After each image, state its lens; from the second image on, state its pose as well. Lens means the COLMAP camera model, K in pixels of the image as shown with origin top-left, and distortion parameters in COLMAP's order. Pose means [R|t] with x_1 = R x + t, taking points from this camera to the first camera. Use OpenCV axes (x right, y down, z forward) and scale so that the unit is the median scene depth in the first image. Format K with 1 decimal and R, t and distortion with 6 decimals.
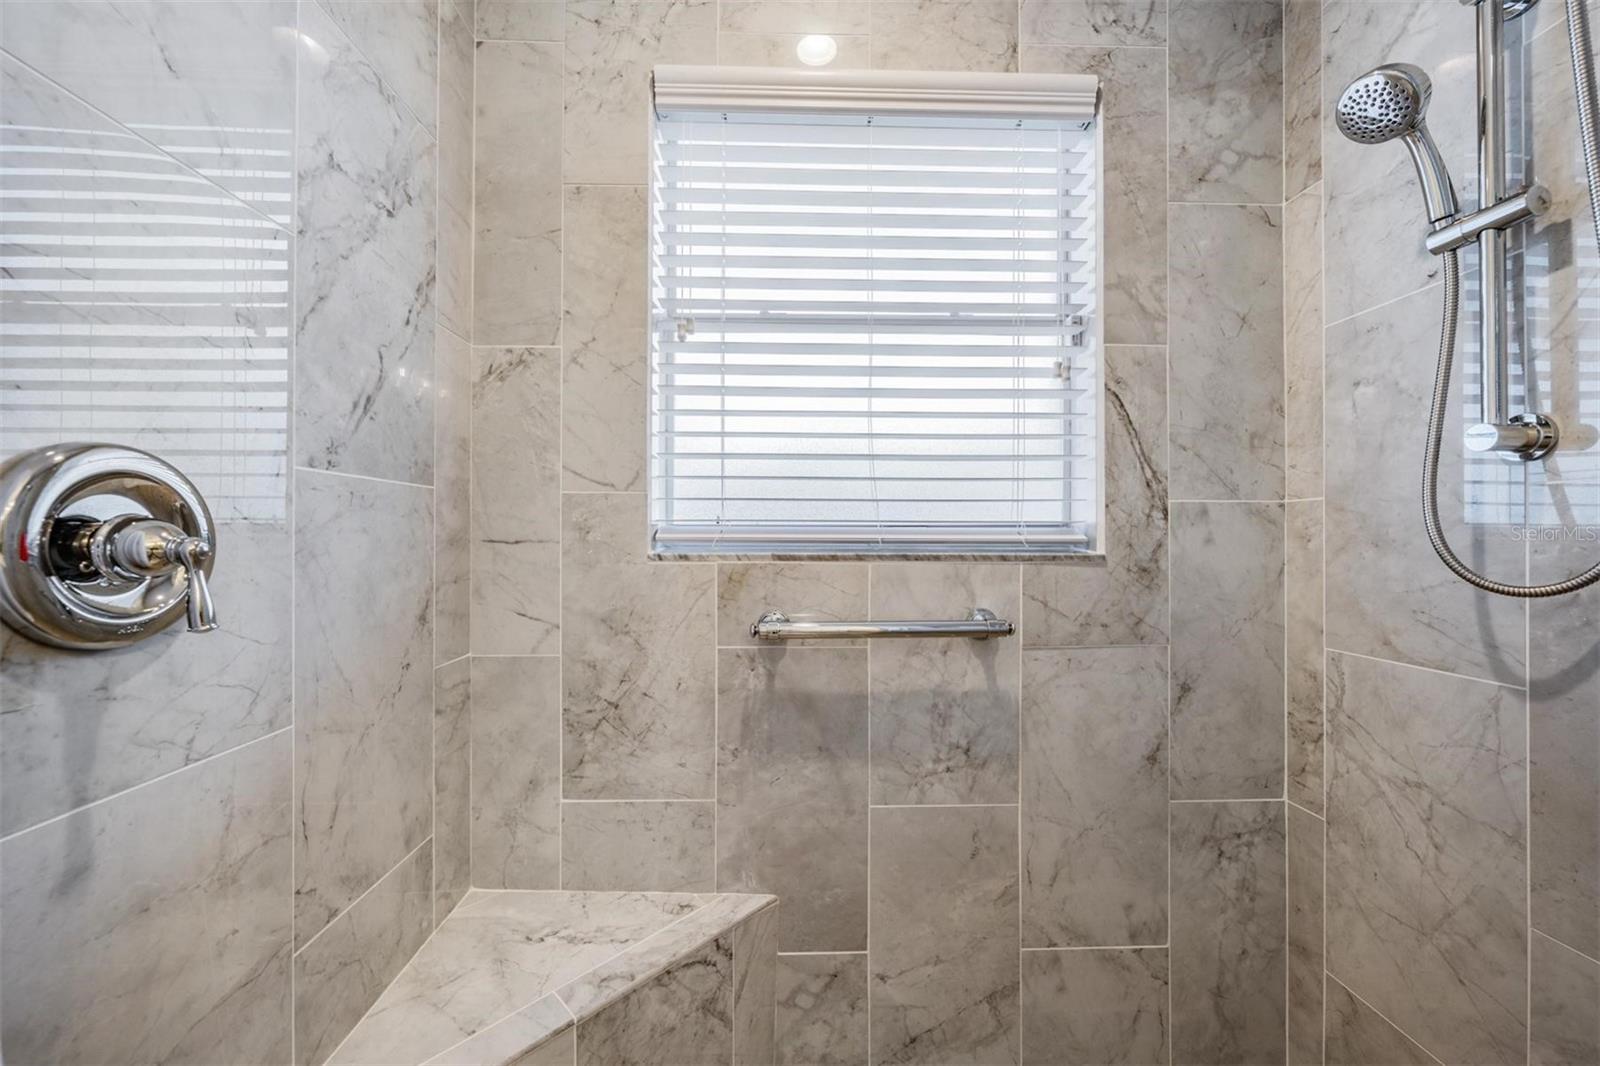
lens RADIAL K [[584.7, 0, 794.3], [0, 584.7, 526.1], [0, 0, 1]] dist [-0.002679, -0.000354]
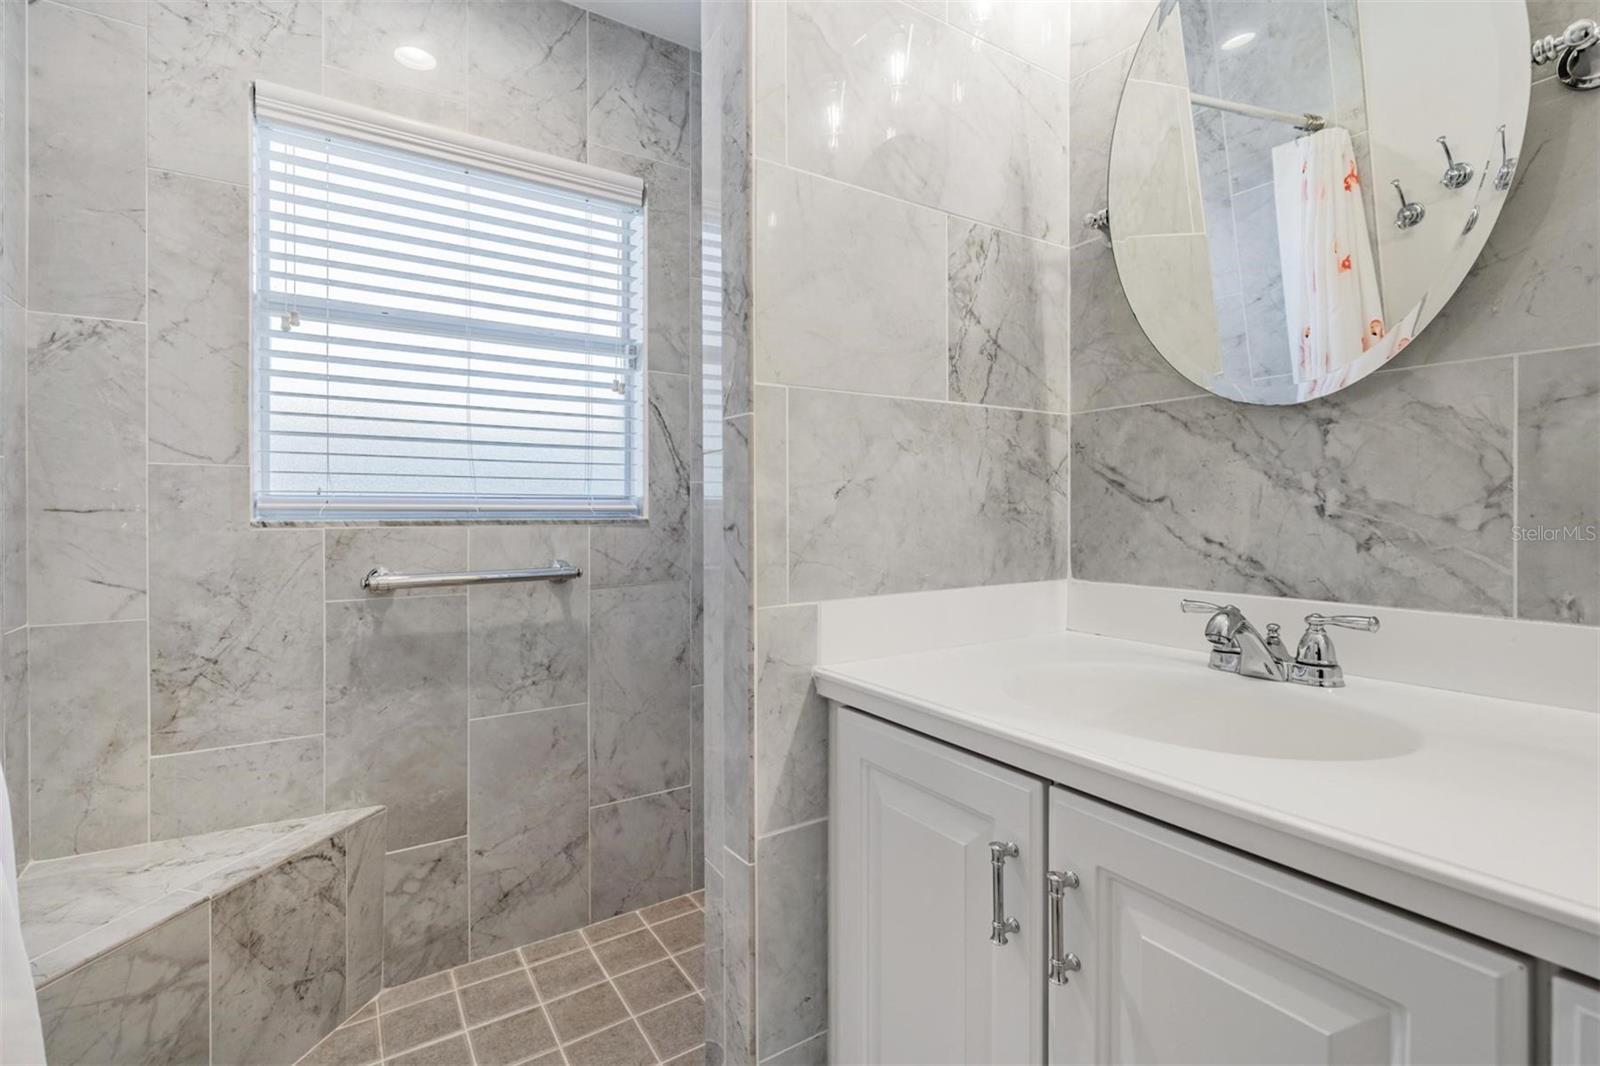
lens RADIAL K [[711.7, 0, 788.0], [0, 711.7, 512.2], [0, 0, 1]] dist [0.001584, -0.001259]
pose [[0.850936, -0.003942, 0.525255, -0.090898], [-0.002168, 0.999937, 0.011017, 0.012824], [-0.525266, -0.010513, 0.850873, -0.666592]]
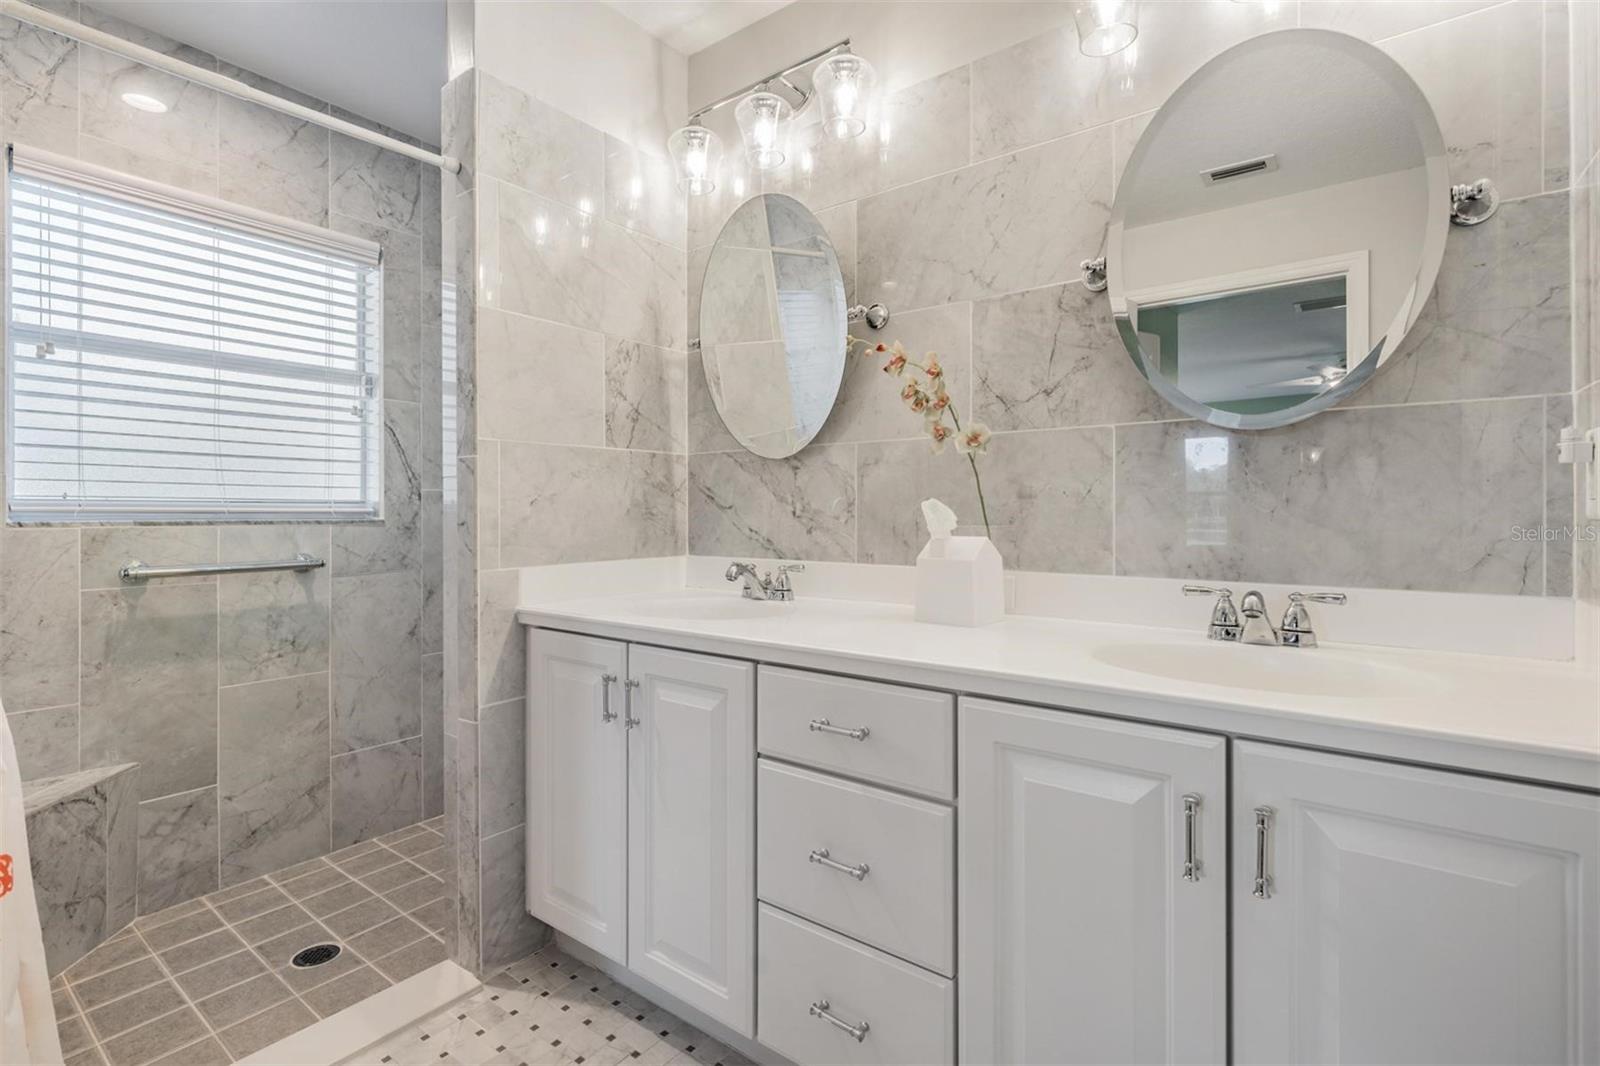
lens RADIAL K [[711.7, 0, 779.1], [0, 711.7, 515.2], [0, 0, 1]] dist [0.001584, -0.001259]
pose [[0.615879, -0.004733, 0.787826, -0.427611], [-0.006496, 0.999917, 0.011085, 0.004158], [-0.787814, -0.011945, 0.615798, -1.270063]]
